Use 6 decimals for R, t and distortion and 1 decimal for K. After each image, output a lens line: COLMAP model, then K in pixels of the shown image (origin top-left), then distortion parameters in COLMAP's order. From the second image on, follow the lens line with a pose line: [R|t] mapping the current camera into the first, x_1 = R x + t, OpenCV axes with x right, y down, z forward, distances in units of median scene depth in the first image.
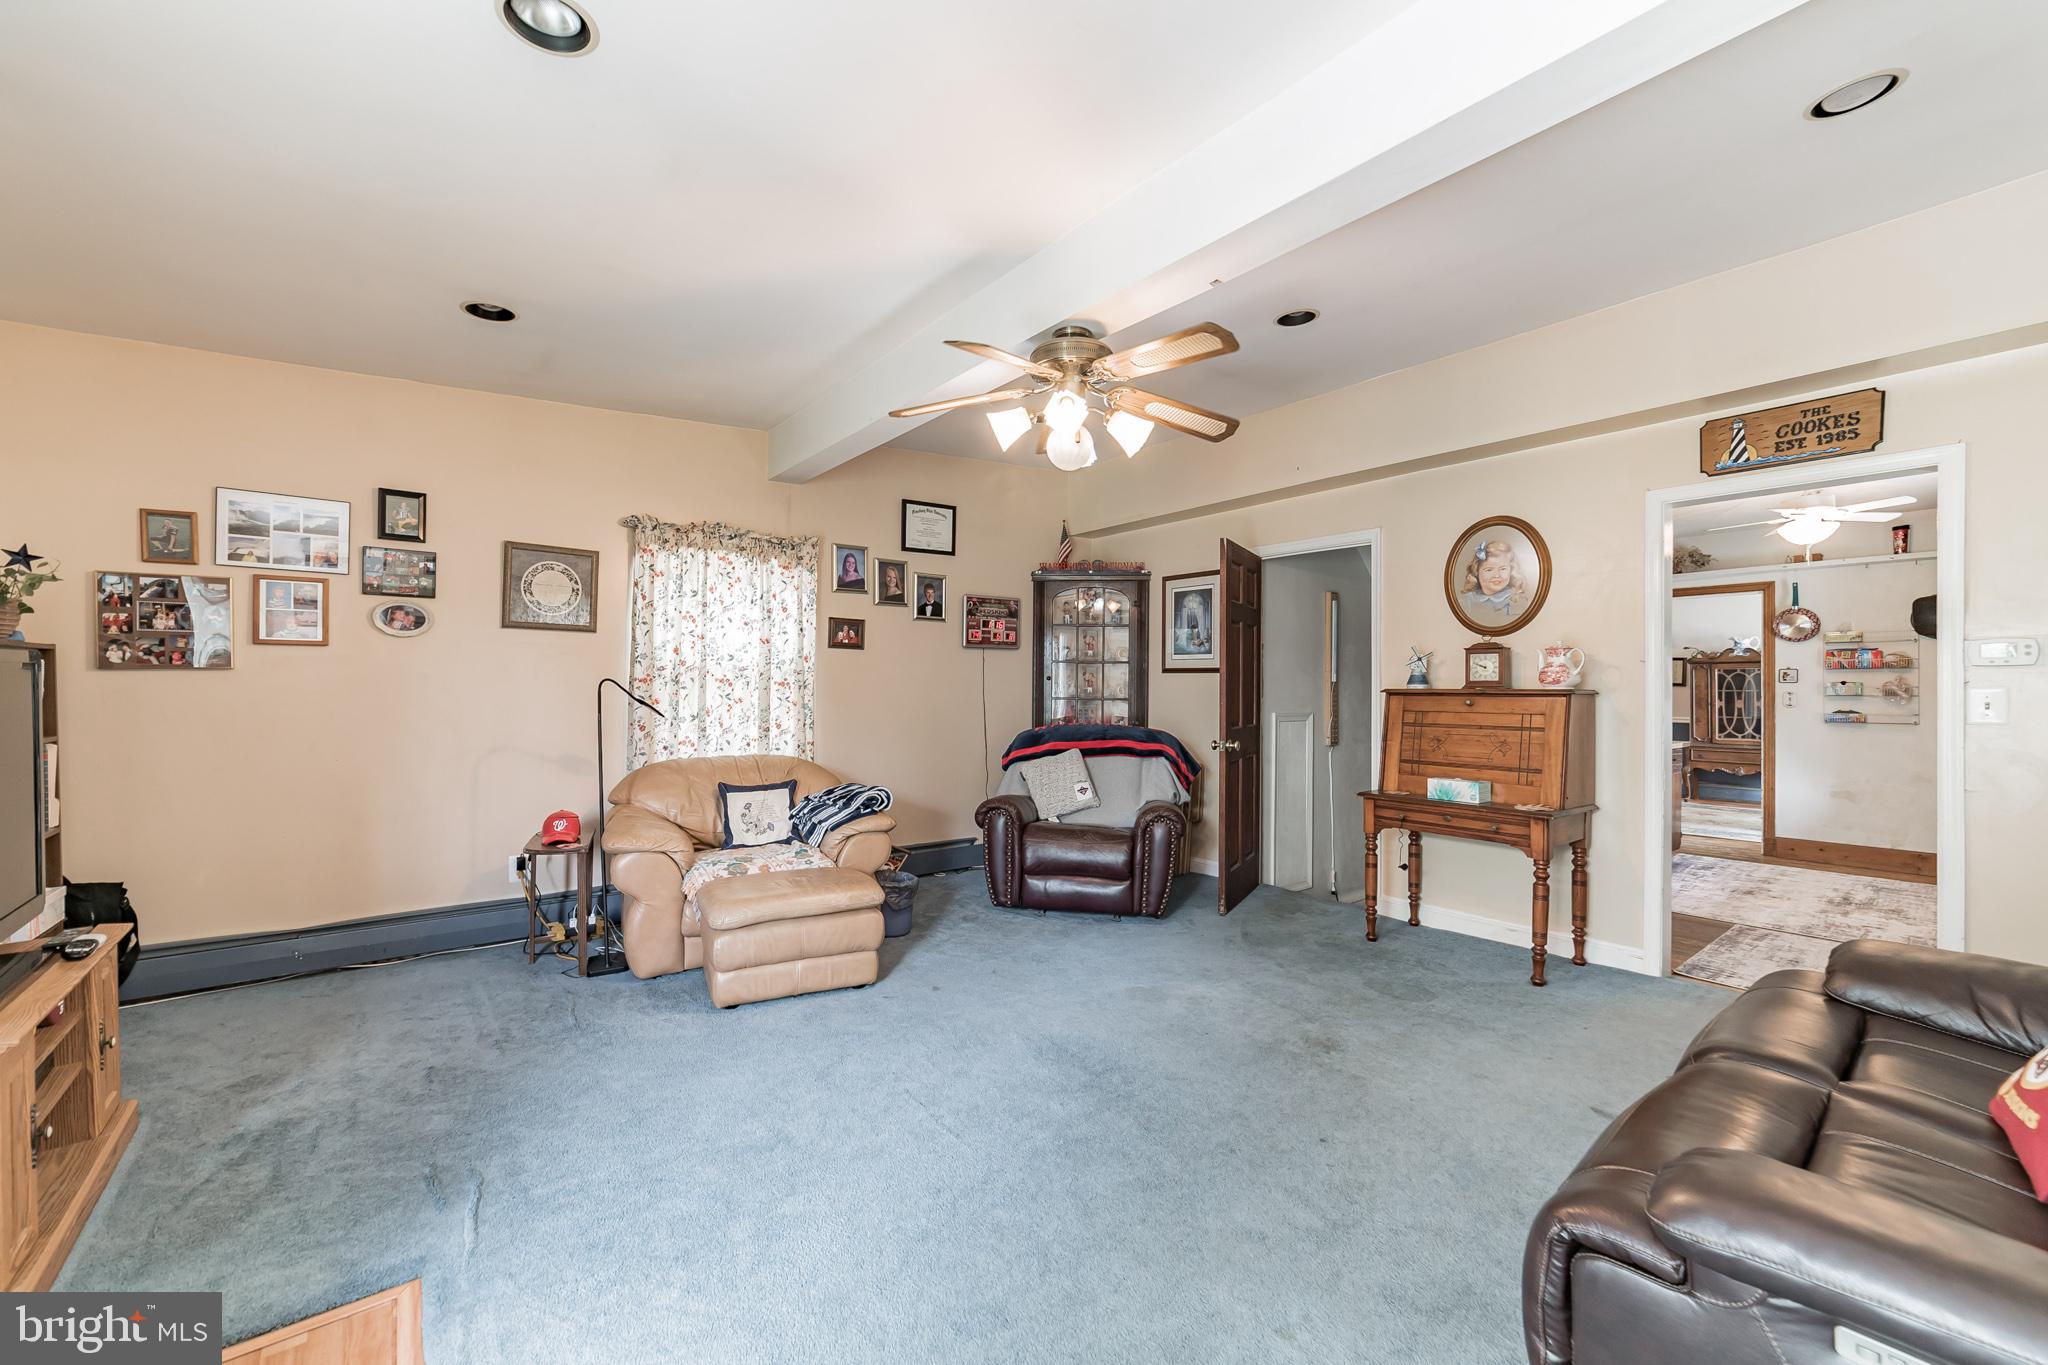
lens RADIAL K [[841.2, 0, 1024.0], [0, 841.2, 682.5], [0, 0, 1]] dist [0.000888, -0.015558]
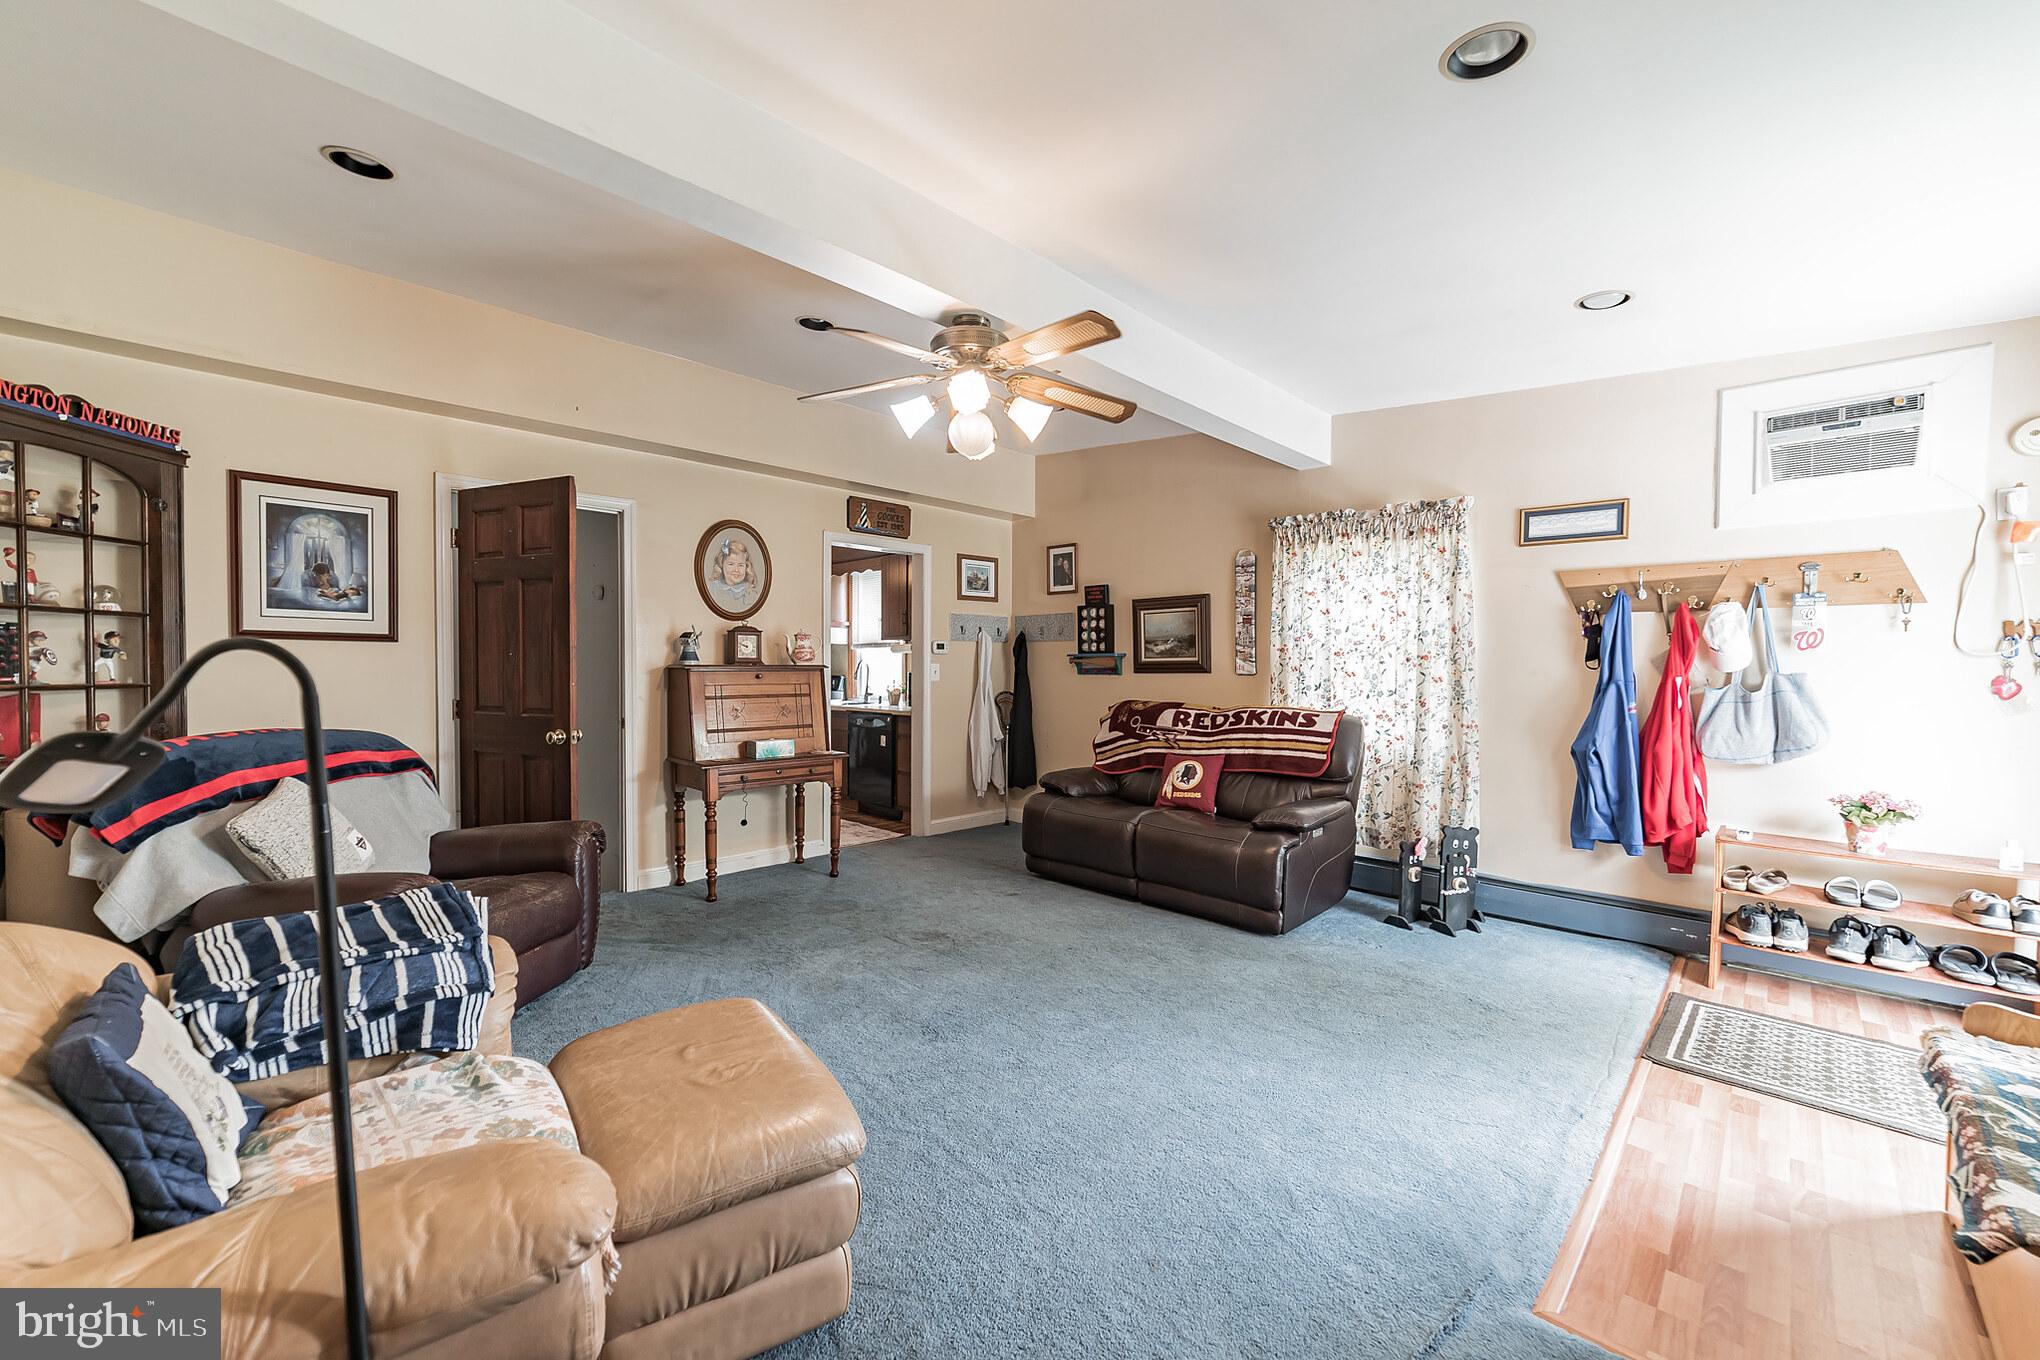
lens RADIAL K [[837.9, 0, 1020.0], [0, 837.9, 680.0], [0, 0, 1]] dist [0.000888, -0.015558]
pose [[-0.159331, -0.017134, 0.987076, -0.706400], [-0.005722, 0.999849, 0.016433, 0.008109], [-0.987209, -0.003030, -0.159405, 0.810813]]
